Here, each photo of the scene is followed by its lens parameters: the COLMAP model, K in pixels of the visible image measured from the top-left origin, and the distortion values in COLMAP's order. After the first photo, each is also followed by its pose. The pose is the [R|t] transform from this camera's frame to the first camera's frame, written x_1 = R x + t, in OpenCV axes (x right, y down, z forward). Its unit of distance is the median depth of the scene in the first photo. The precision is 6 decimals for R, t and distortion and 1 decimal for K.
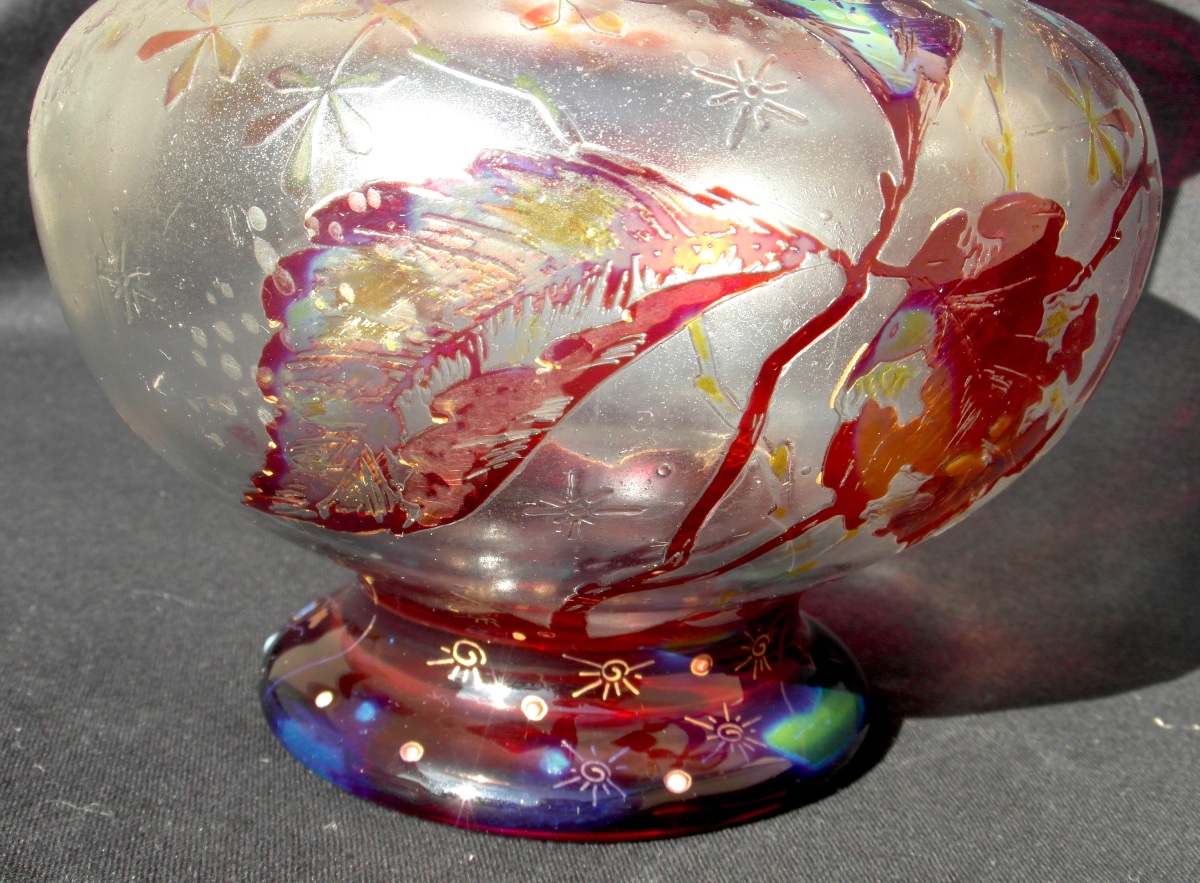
lens RADIAL K [[1869.6, 0, 600.0], [0, 1869.6, 441.5], [0, 0, 1]] dist [-0.245412, 0.065714]
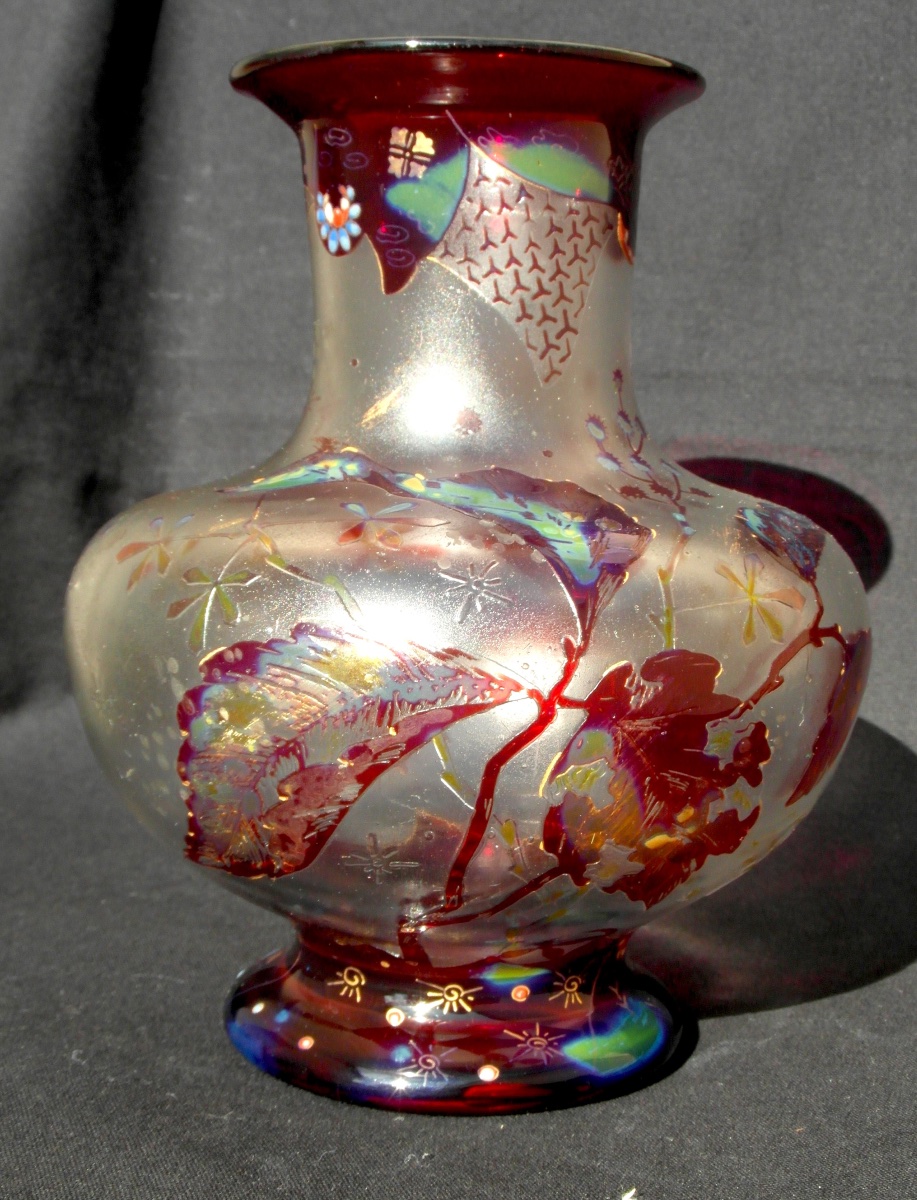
lens RADIAL K [[1893.5, 0, 404.9], [0, 1893.5, 599.3], [0, 0, 1]] dist [-0.225973, 0.065491]
pose [[0.973818, -0.001999, -0.227321, 0.365815], [-0.033976, 0.987450, -0.154233, 0.063235], [0.224777, 0.157918, 0.961529, -0.497165]]
